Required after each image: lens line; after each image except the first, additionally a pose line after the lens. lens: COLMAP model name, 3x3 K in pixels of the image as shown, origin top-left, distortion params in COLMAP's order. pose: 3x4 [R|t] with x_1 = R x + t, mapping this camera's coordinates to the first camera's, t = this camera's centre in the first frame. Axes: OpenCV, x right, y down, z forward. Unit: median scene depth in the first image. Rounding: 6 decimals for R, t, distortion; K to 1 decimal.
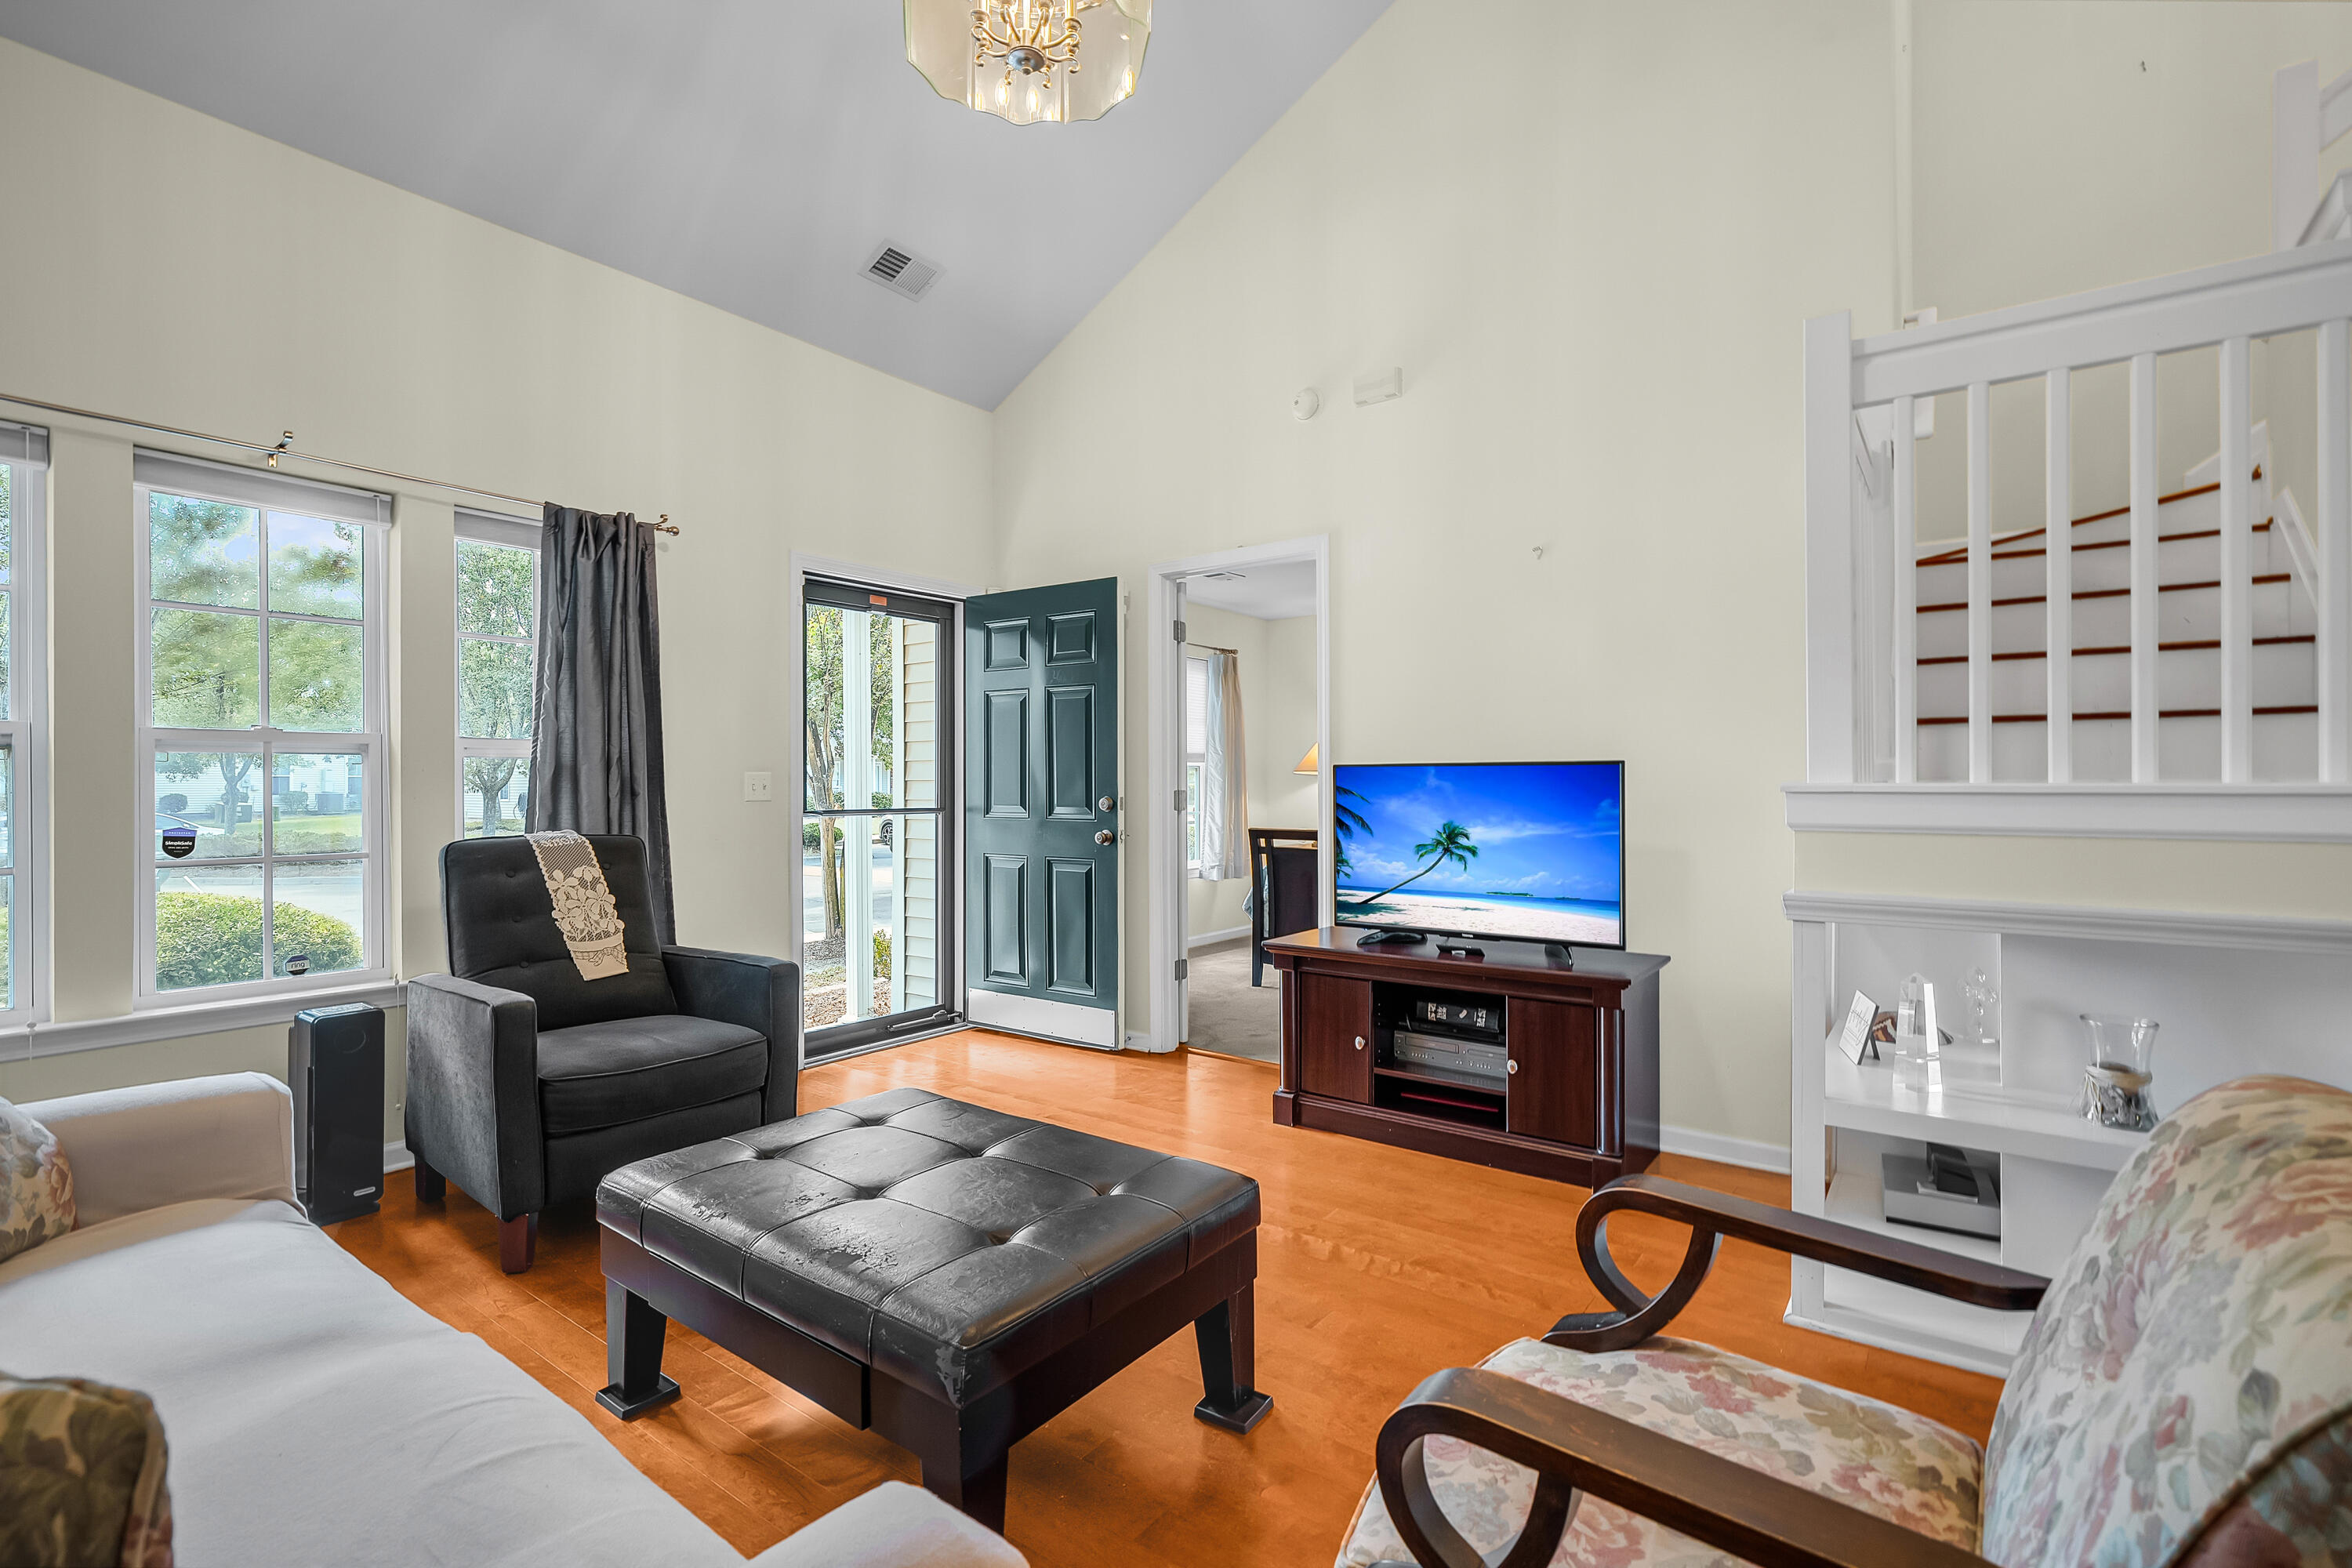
lens RADIAL K [[1068.4, 0, 1174.8], [0, 1068.4, 778.5], [0, 0, 1]] dist [-0.000811, 0.000187]
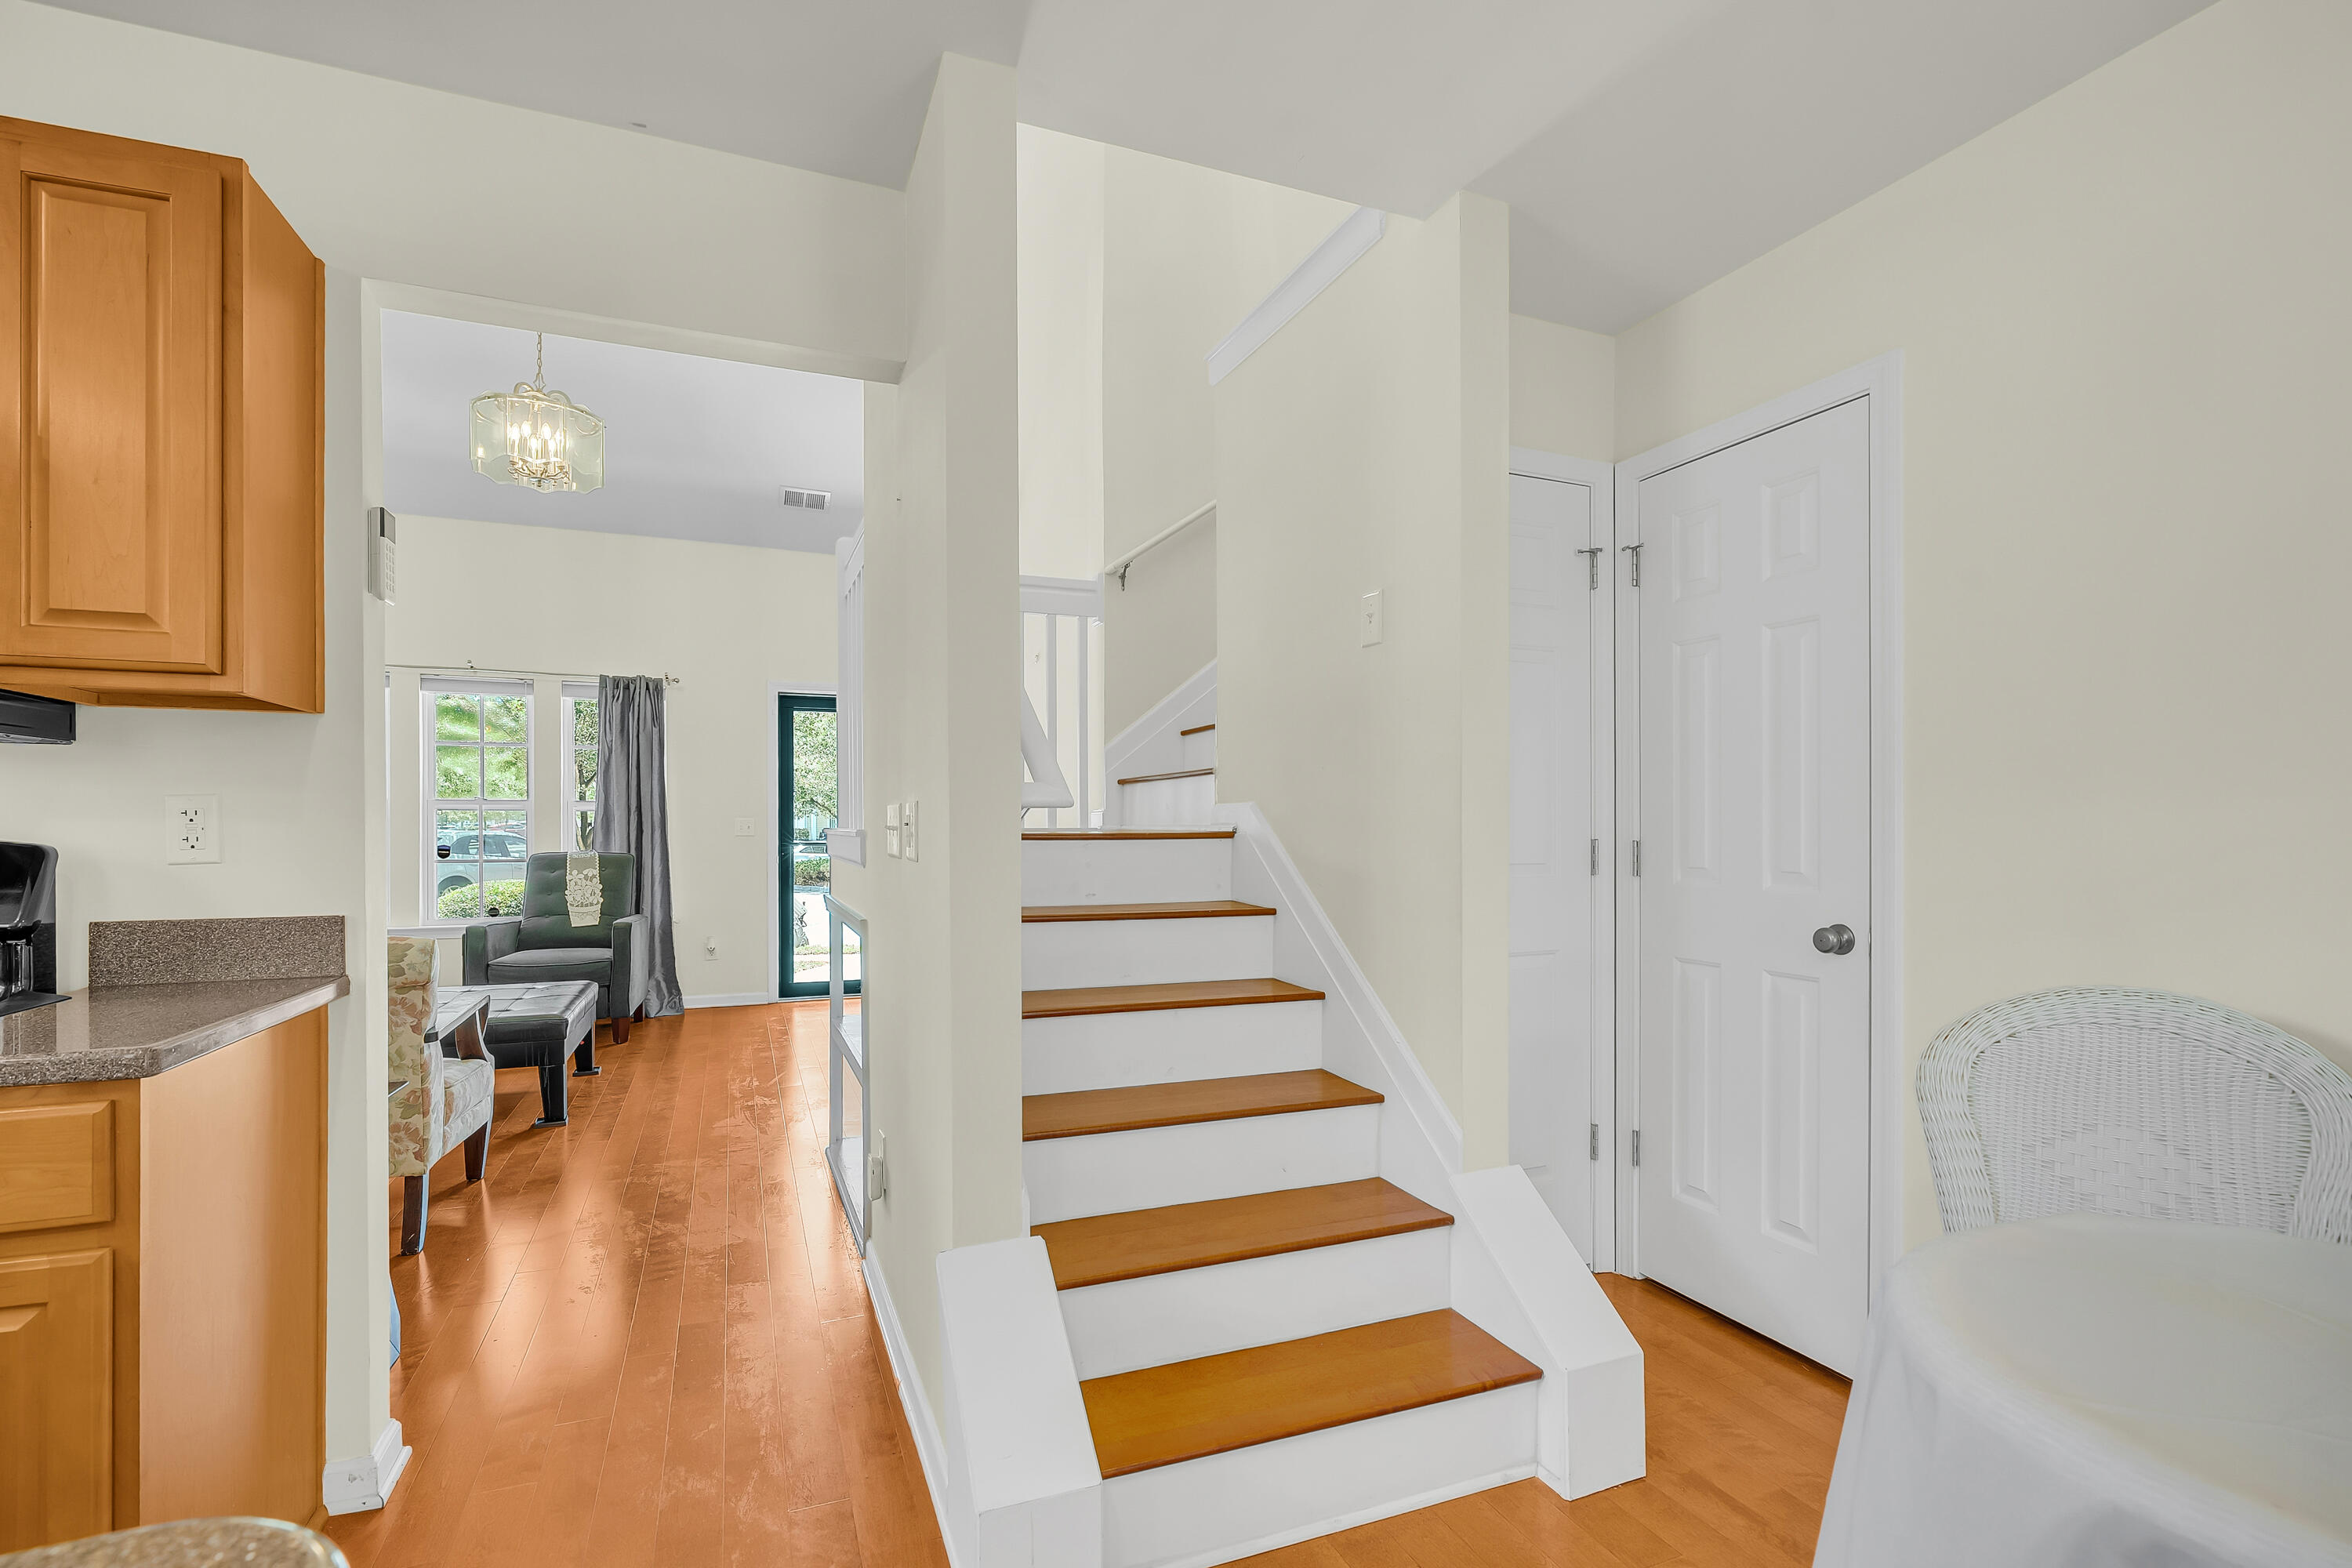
lens RADIAL K [[1090.9, 0, 1180.1], [0, 1090.9, 821.0], [0, 0, 1]] dist [-0.002101, 0.000311]
pose [[0.856650, -0.002611, -0.515892, 1.330993], [0.003166, 0.999995, 0.000196, 0.001156], [0.515889, -0.001801, 0.856653, -0.112869]]
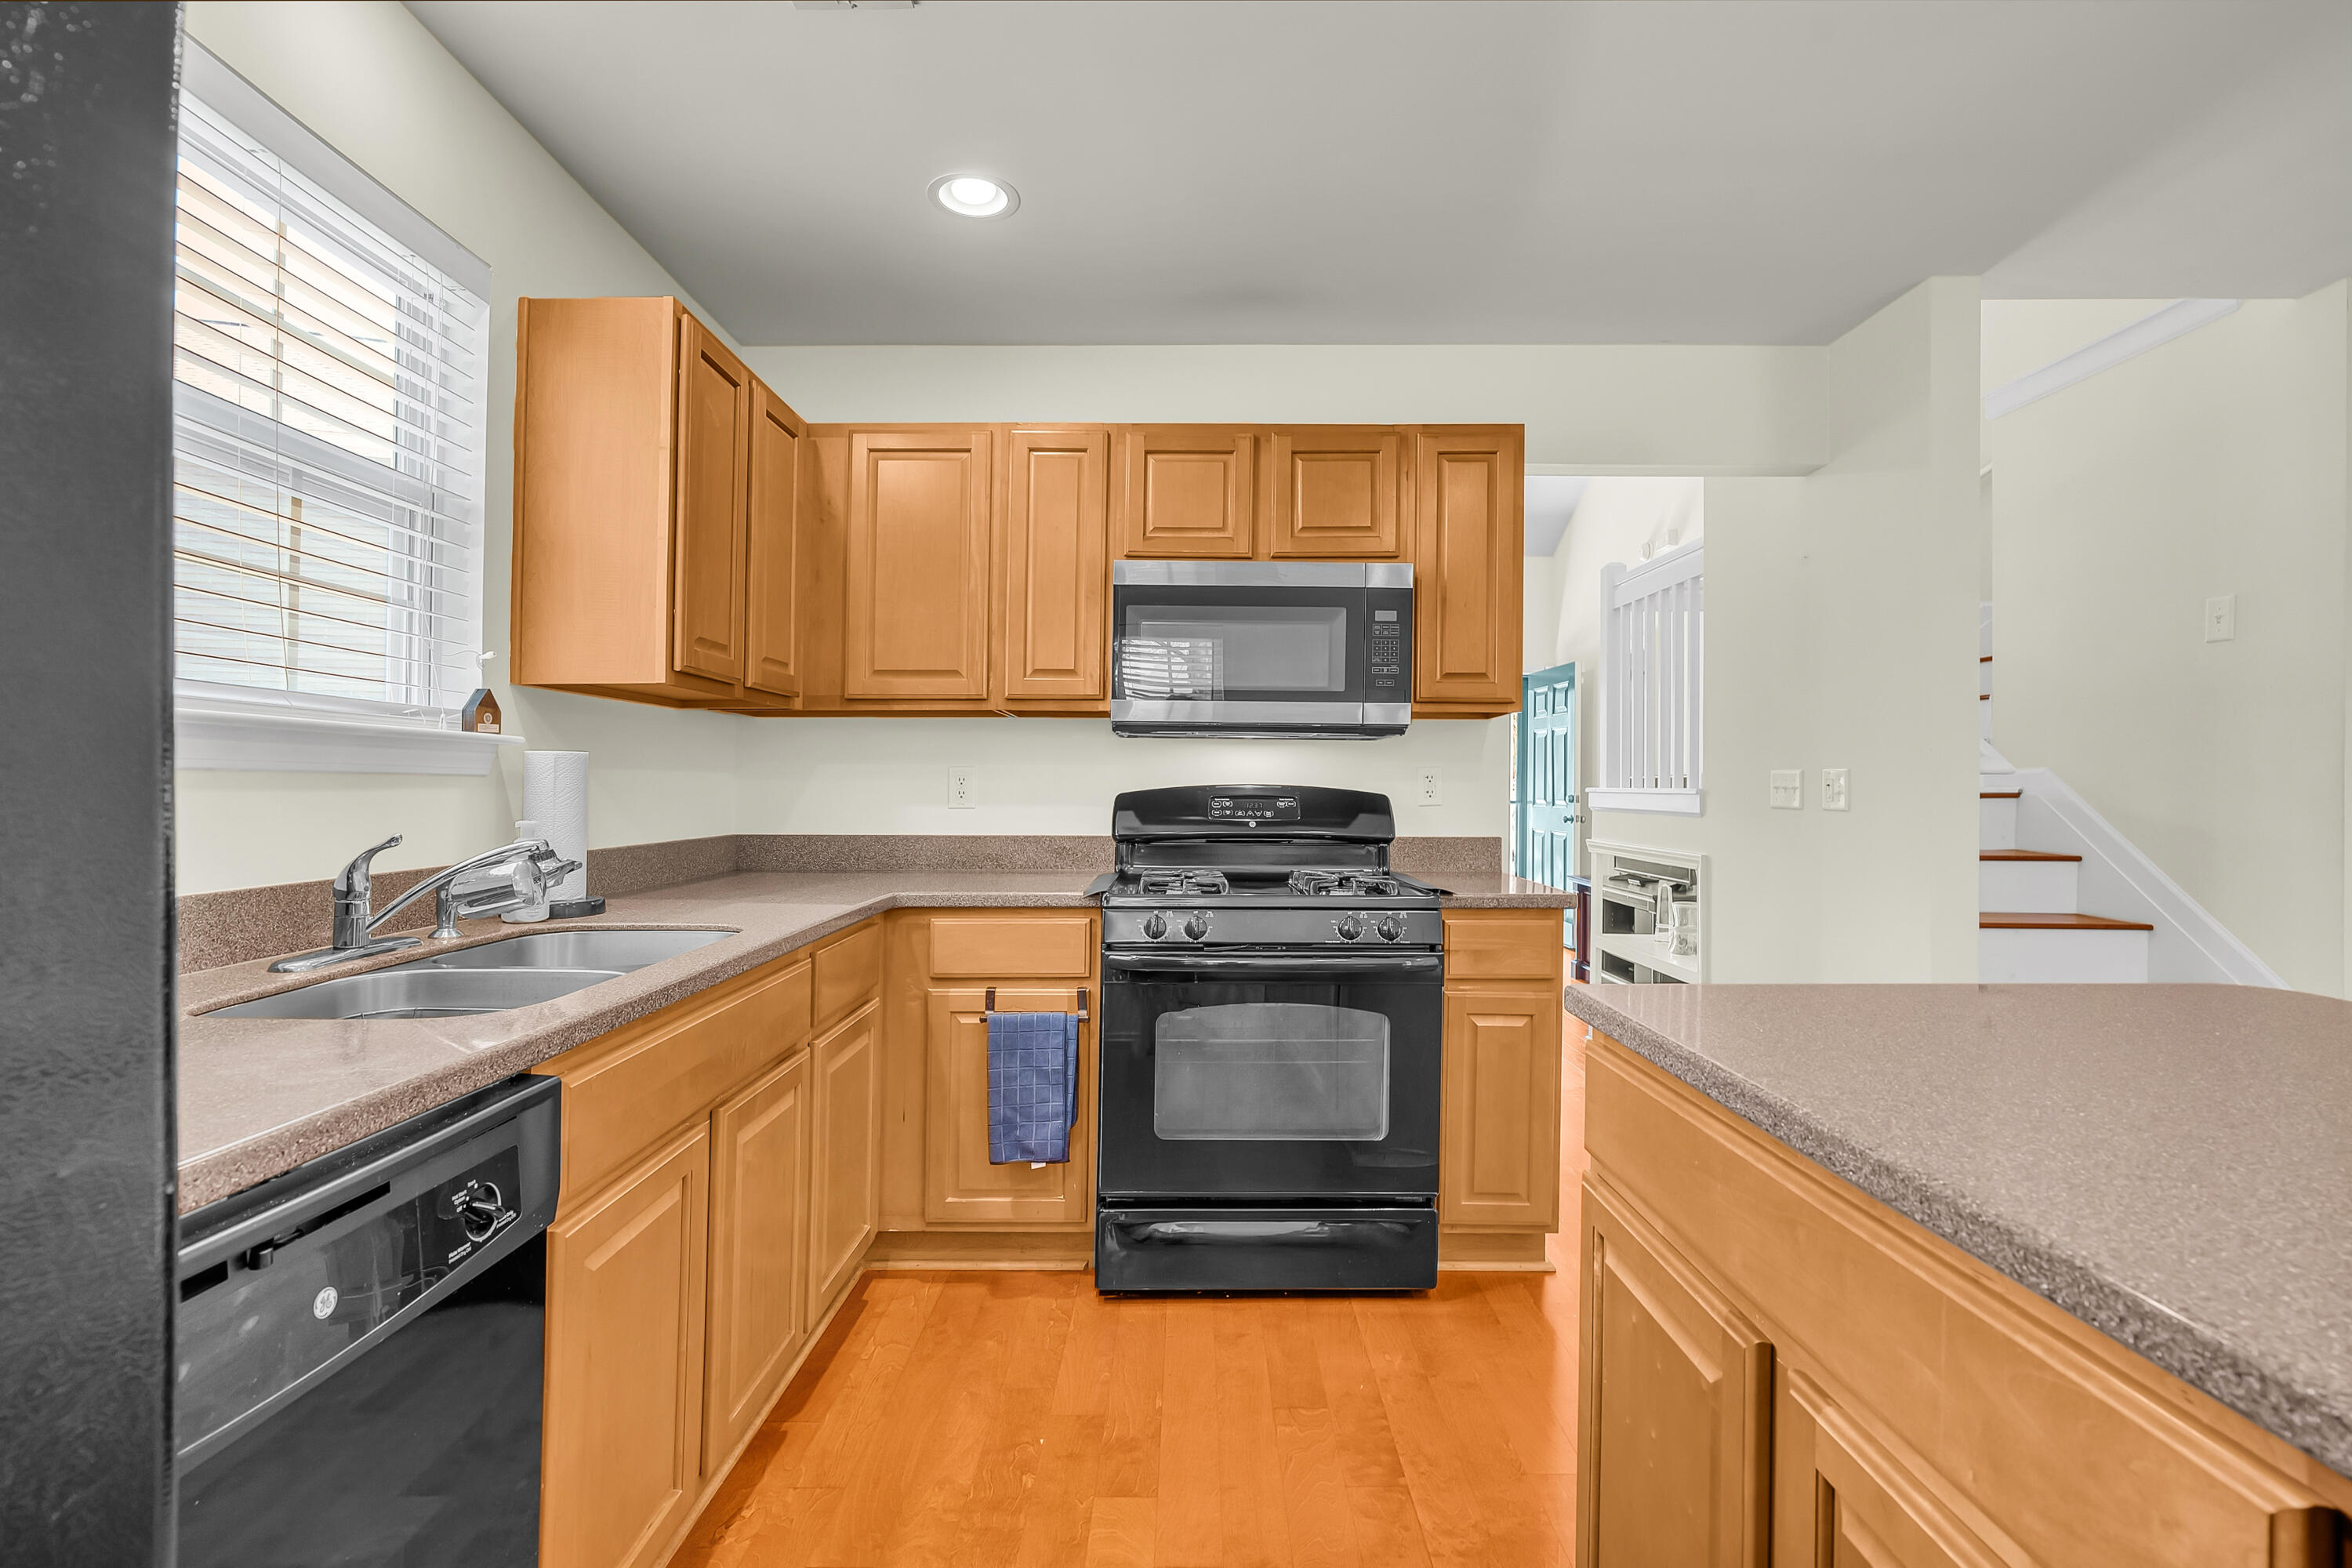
lens RADIAL K [[1031.2, 0, 1136.8], [0, 1031.2, 810.1], [0, 0, 1]] dist [0.018356, -0.037259]
pose [[0.562505, 0.018808, -0.826580, 1.252591], [0.000837, 0.999728, 0.023317, 0.002923], [0.826793, -0.013807, 0.562336, -0.567447]]
